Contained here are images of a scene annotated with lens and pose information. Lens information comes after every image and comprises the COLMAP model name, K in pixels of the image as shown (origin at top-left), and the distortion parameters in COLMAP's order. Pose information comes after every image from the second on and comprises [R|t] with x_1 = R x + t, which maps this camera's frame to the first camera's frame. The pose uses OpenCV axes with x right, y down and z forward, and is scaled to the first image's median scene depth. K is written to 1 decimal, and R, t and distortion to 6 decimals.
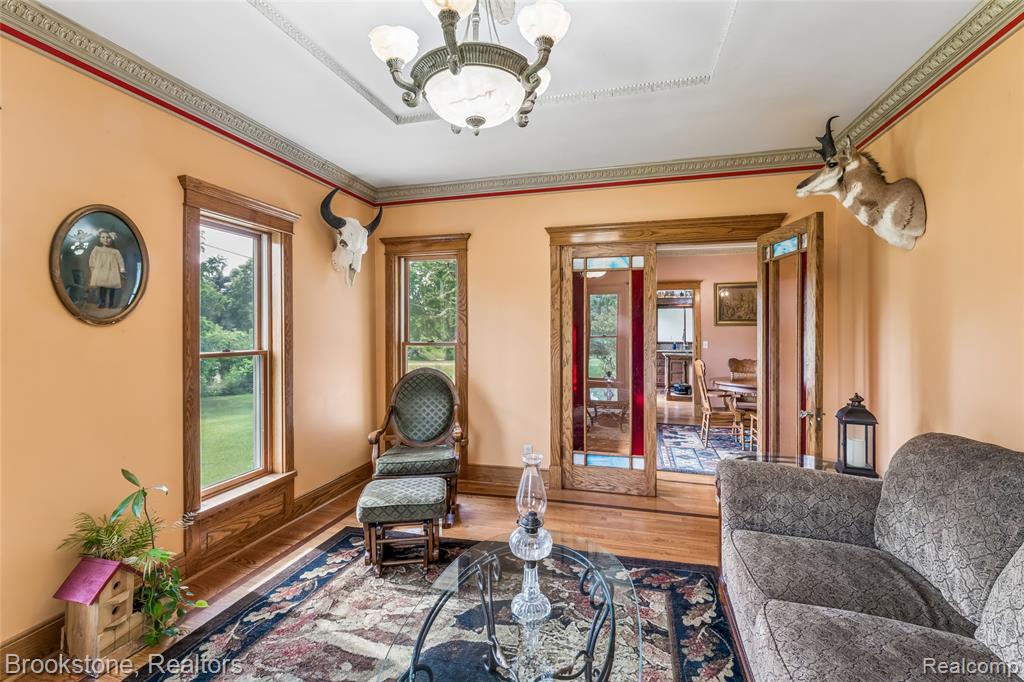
lens RADIAL K [[452.5, 0, 513.6], [0, 452.5, 334.2], [0, 0, 1]] dist [-0.000388, -0.000156]
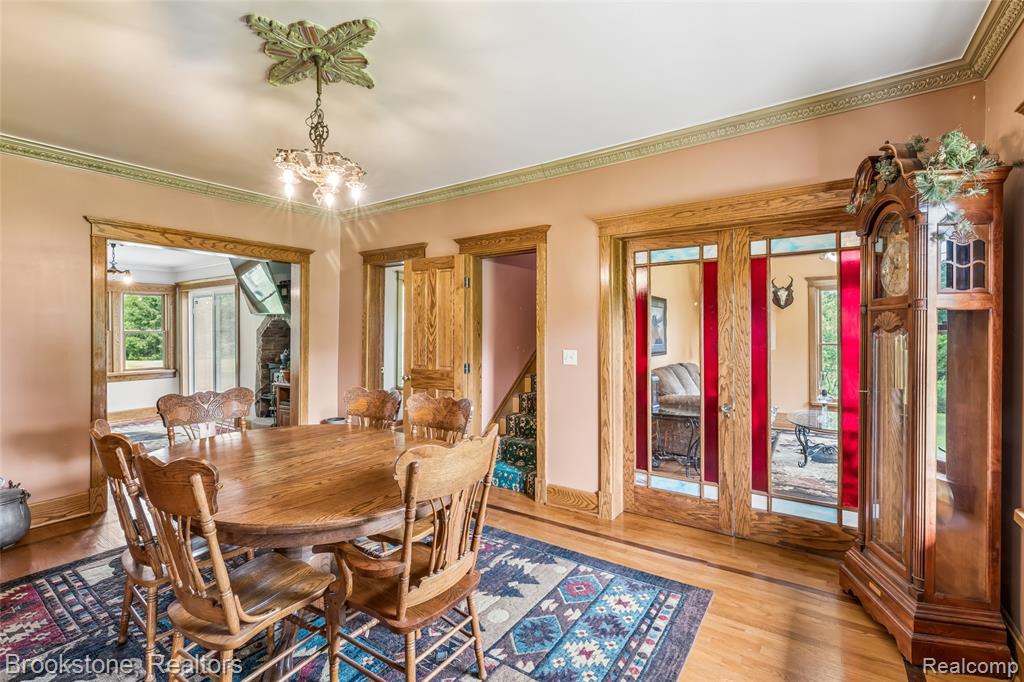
lens RADIAL K [[452.5, 0, 513.6], [0, 452.5, 334.2], [0, 0, 1]] dist [-0.000388, -0.000156]
pose [[-0.940531, 0.001184, 0.339705, 0.596906], [0.004924, 0.999936, 0.010147, -0.026466], [-0.339672, 0.011216, -0.940477, 2.726335]]
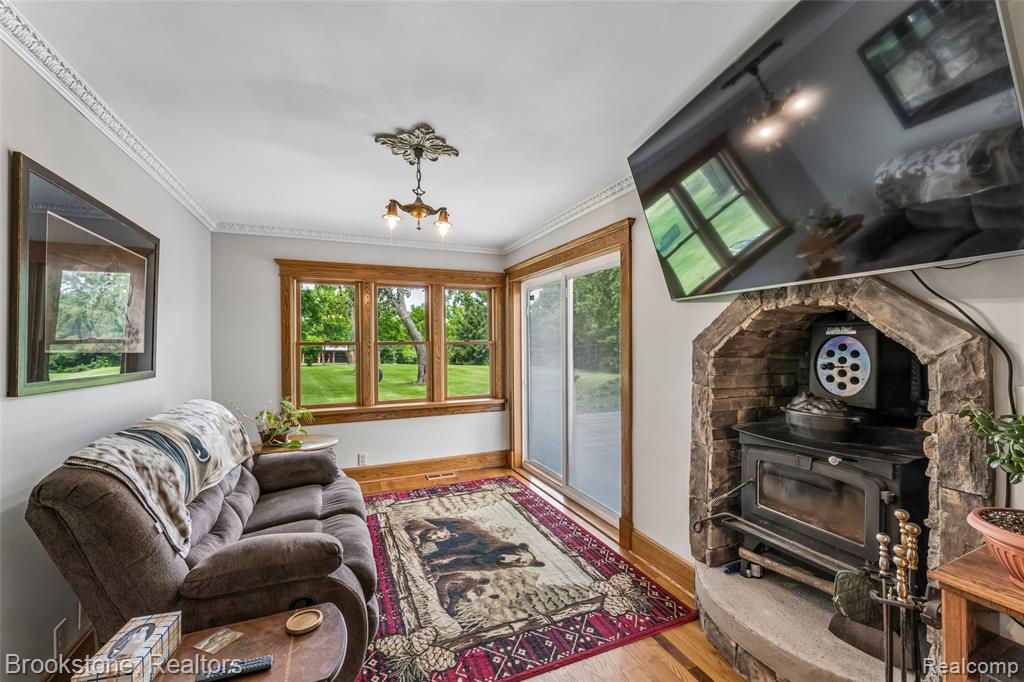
lens RADIAL K [[408.8, 0, 512.0], [0, 408.8, 341.0], [0, 0, 1]] dist [-0.002111, 0.000094]
pose [[-0.608969, 0.007883, 0.793155, 2.258519], [0.009734, 0.999950, -0.002465, -0.026369], [-0.793134, 0.006220, -0.609015, 1.748949]]
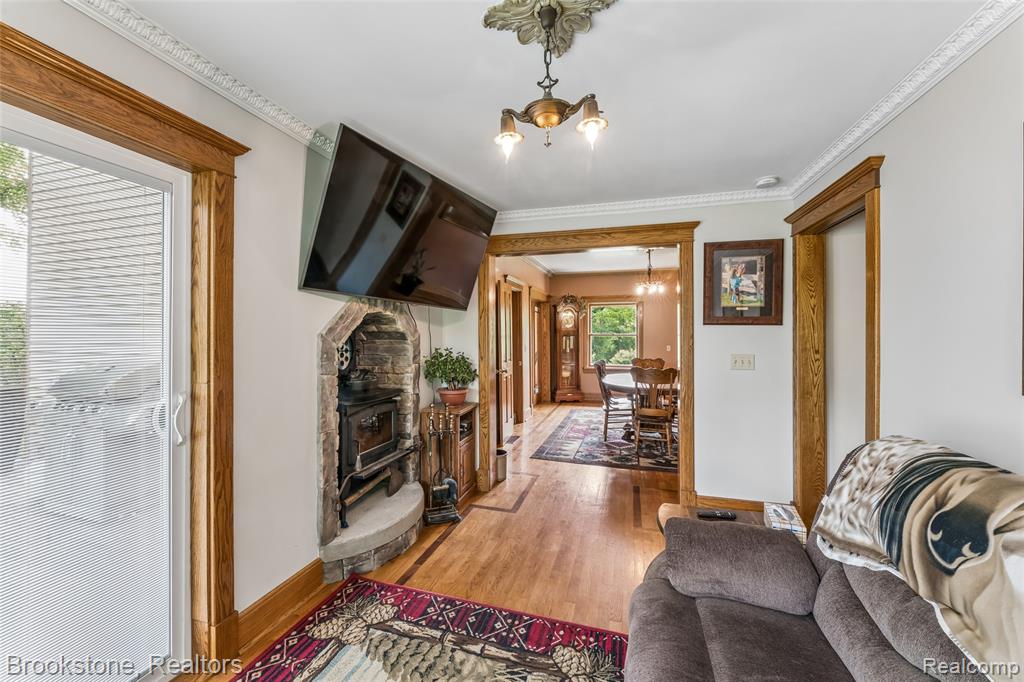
lens RADIAL K [[409.5, 0, 508.2], [0, 409.5, 330.8], [0, 0, 1]] dist [-0.015389, -0.000081]
pose [[-0.035336, -0.009585, -0.999330, 3.568622], [-0.006687, 0.999934, -0.009355, -0.025315], [0.999353, 0.006352, -0.035397, 1.348511]]
